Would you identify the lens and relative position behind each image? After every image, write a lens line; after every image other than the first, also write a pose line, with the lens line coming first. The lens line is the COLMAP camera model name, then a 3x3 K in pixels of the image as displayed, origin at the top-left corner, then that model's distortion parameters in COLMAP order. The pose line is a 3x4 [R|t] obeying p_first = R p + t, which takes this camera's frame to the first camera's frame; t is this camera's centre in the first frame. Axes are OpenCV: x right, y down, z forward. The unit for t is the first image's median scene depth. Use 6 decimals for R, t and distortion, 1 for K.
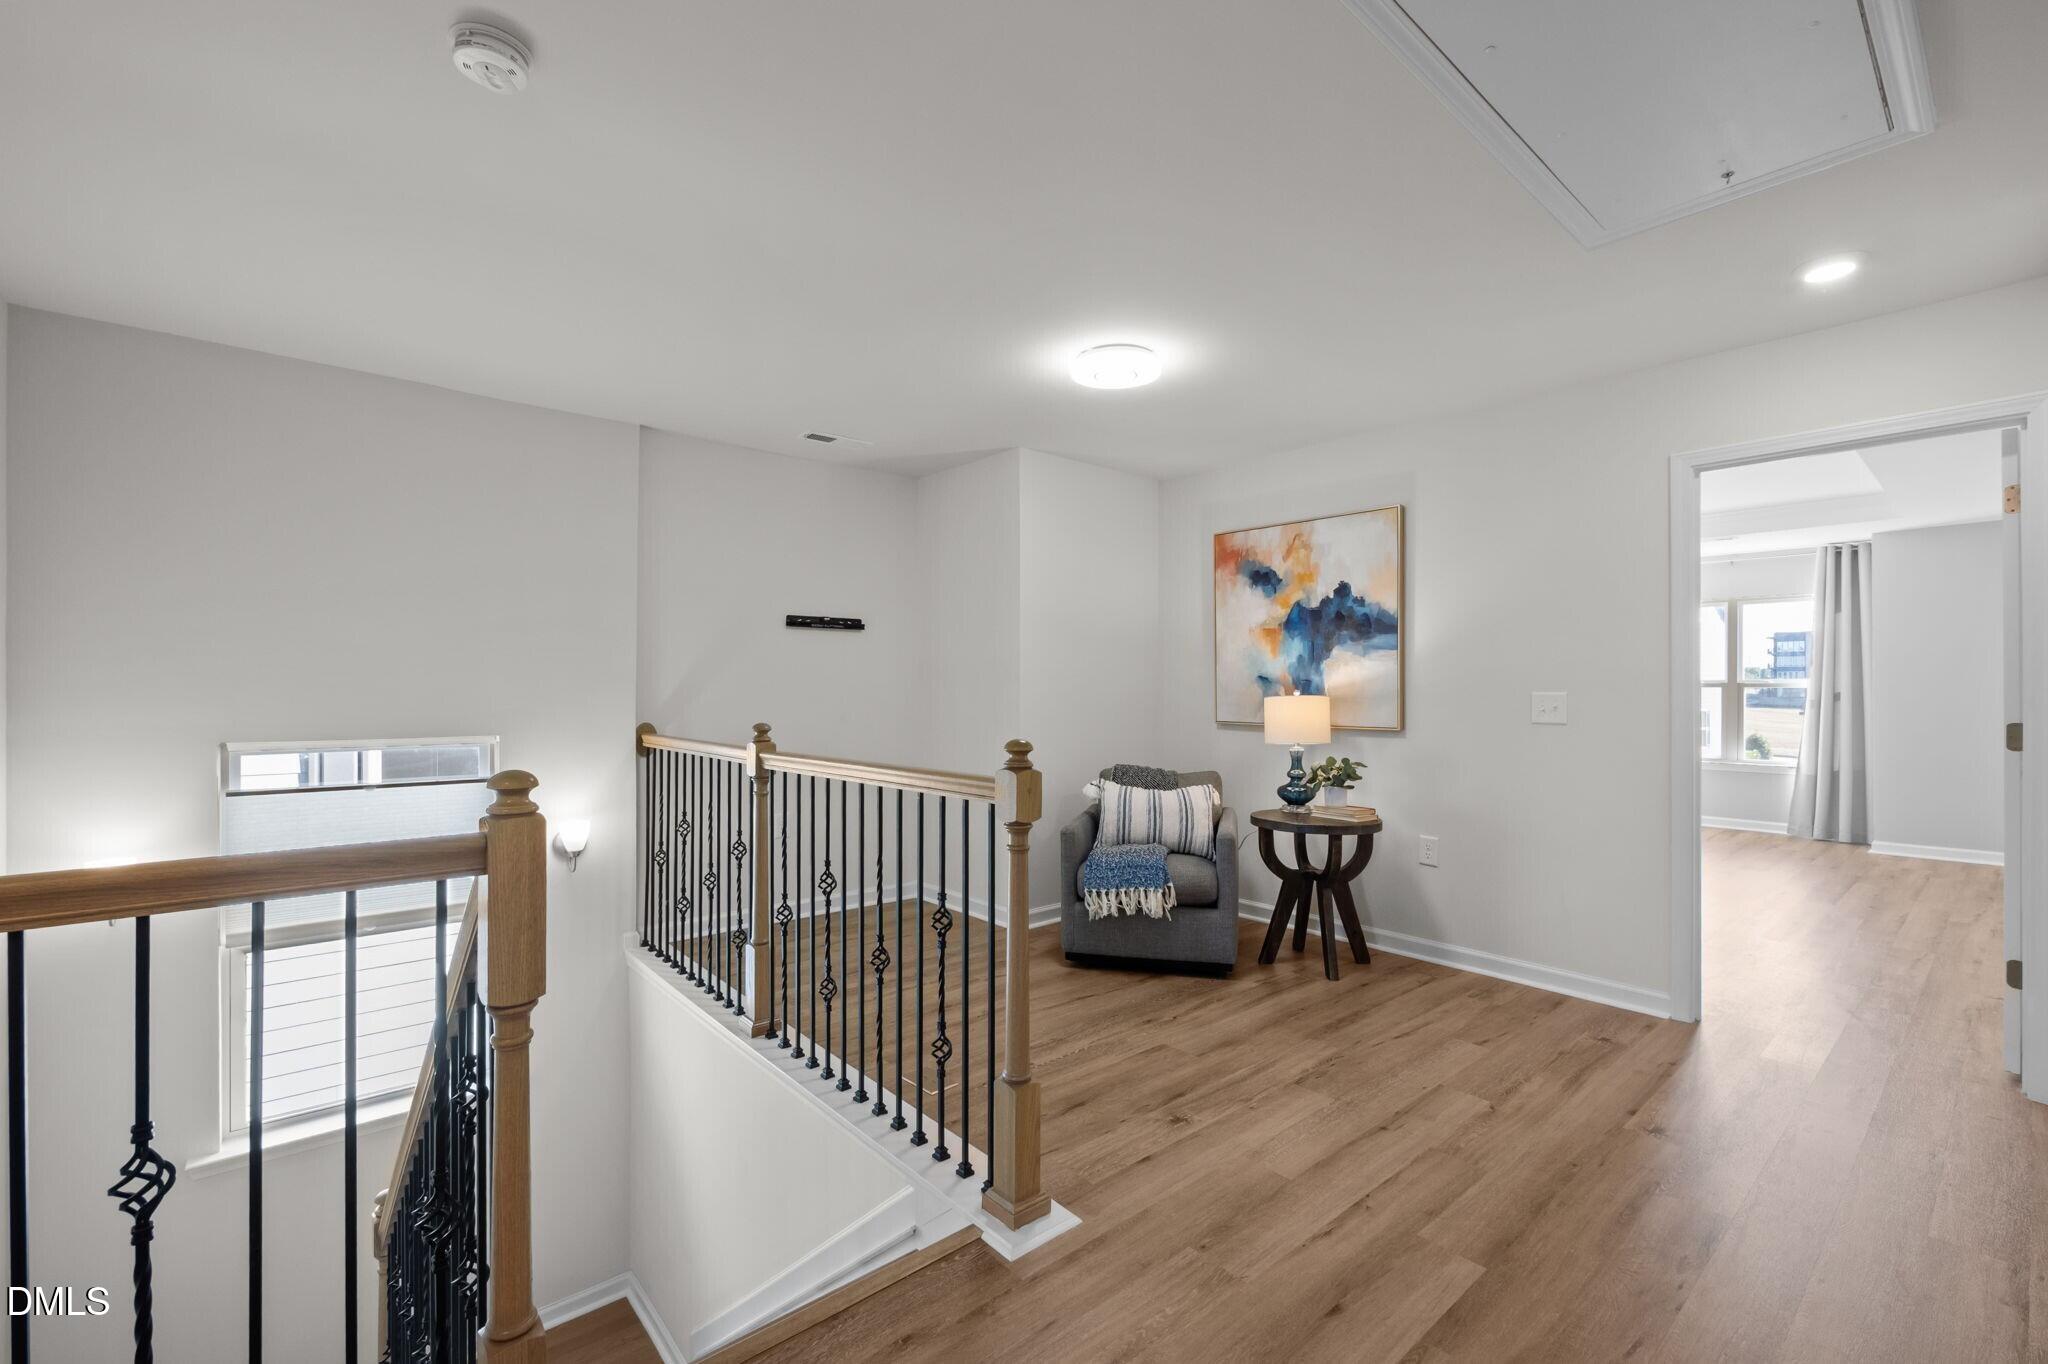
lens RADIAL K [[863.0, 0, 1026.8], [0, 863.0, 691.9], [0, 0, 1]] dist [-0.007741, 0.001113]
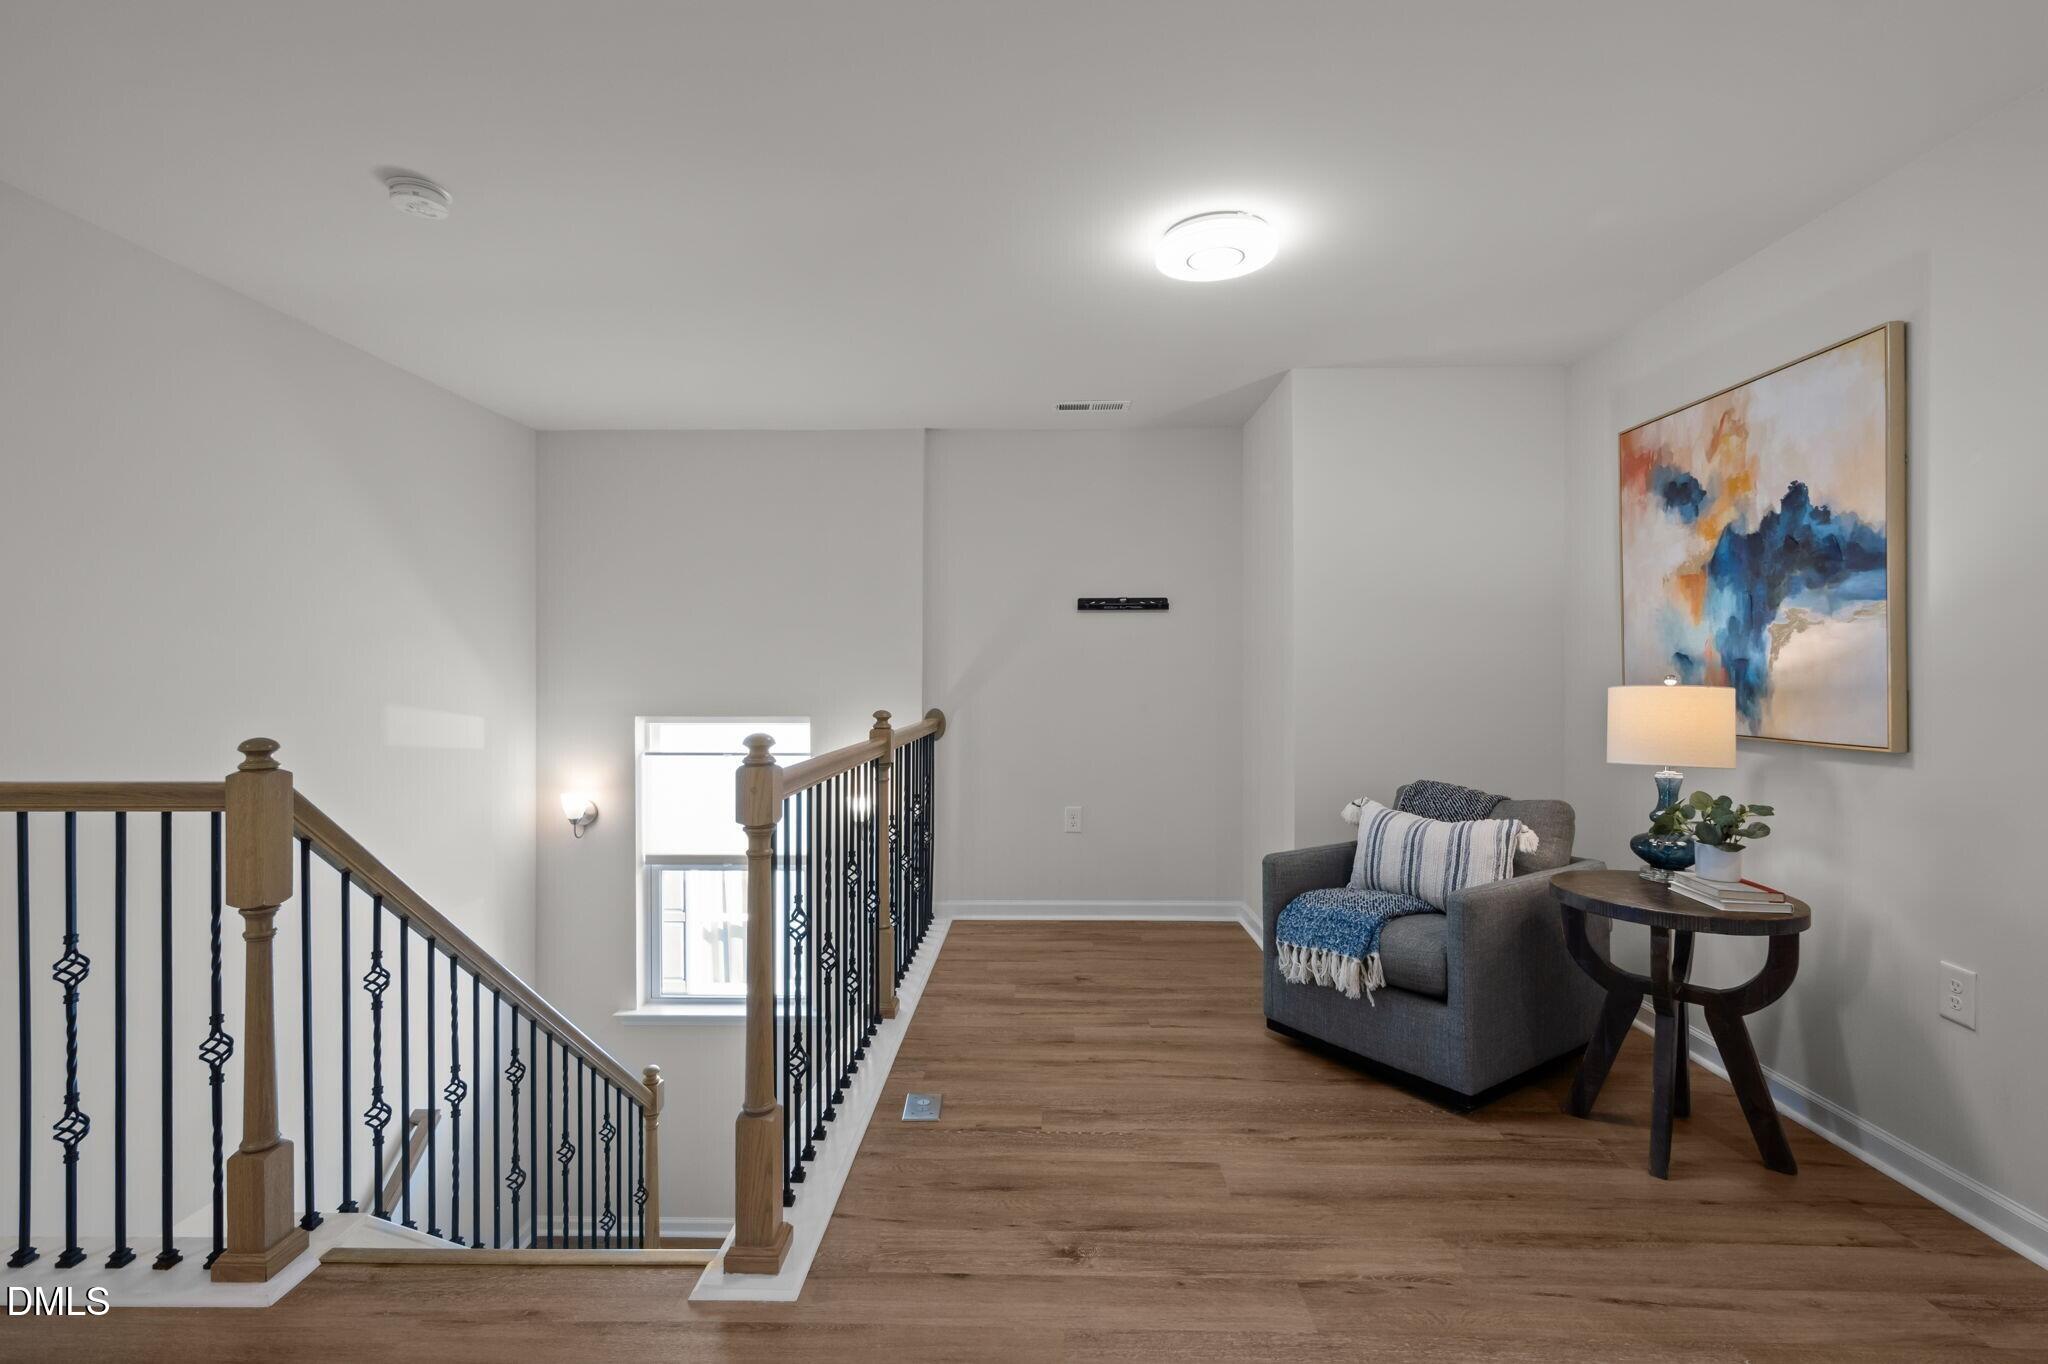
lens RADIAL K [[924.1, 0, 1025.0], [0, 924.1, 682.5], [0, 0, 1]] dist [-0.005303, 0.000078]
pose [[0.744089, 0.002948, -0.668074, 0.407892], [0.000161, 0.999989, 0.004593, -0.000842], [0.668080, -0.003525, 0.744081, 0.229084]]
